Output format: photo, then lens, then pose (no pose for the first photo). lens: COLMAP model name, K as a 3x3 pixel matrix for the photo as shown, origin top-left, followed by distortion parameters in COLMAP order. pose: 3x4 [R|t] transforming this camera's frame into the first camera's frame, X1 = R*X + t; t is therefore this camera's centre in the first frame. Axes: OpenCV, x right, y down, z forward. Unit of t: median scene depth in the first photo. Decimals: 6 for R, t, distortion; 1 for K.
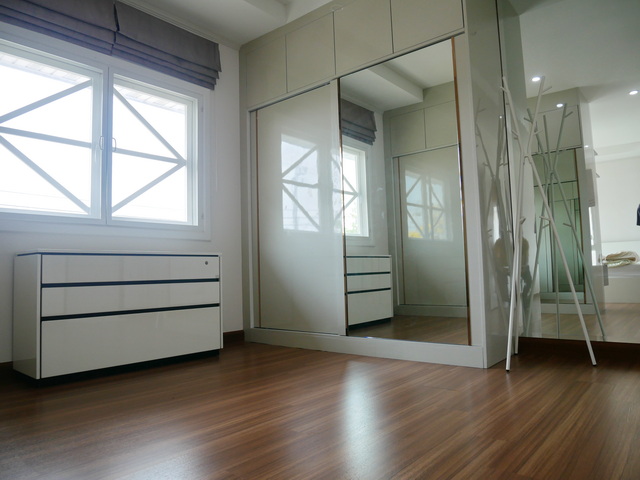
lens RADIAL K [[456.2, 0, 320.0], [0, 456.2, 240.0], [0, 0, 1]] dist [-0.002378, -0.000501]
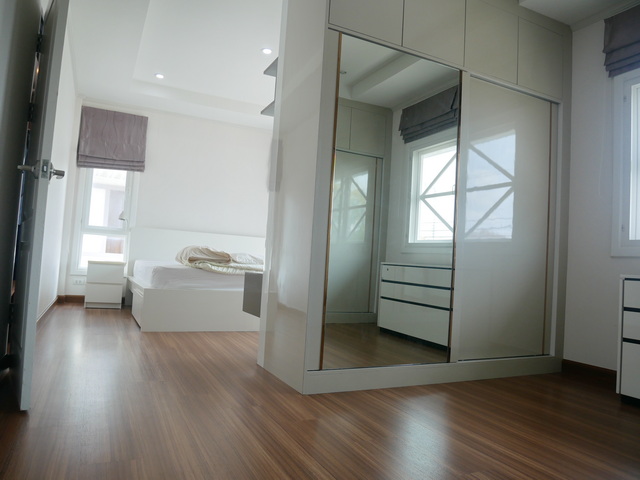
lens RADIAL K [[456.2, 0, 320.0], [0, 456.2, 240.0], [0, 0, 1]] dist [-0.002378, -0.000501]
pose [[-0.390240, -0.067237, -0.918255, 0.940040], [-0.031903, 0.997719, -0.059497, 0.041217], [0.920160, 0.006077, -0.391495, 1.131744]]
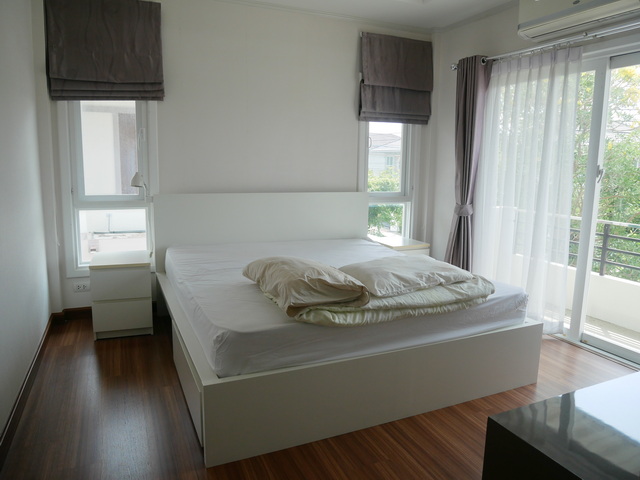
lens RADIAL K [[459.6, 0, 319.7], [0, 459.6, 223.7], [0, 0, 1]] dist [-0.006887, -0.002288]
pose [[-0.427735, 0.115290, -0.896522, 0.676947], [0.013499, 0.992537, 0.121197, -0.056322], [0.903803, 0.039738, -0.426099, 0.856746]]
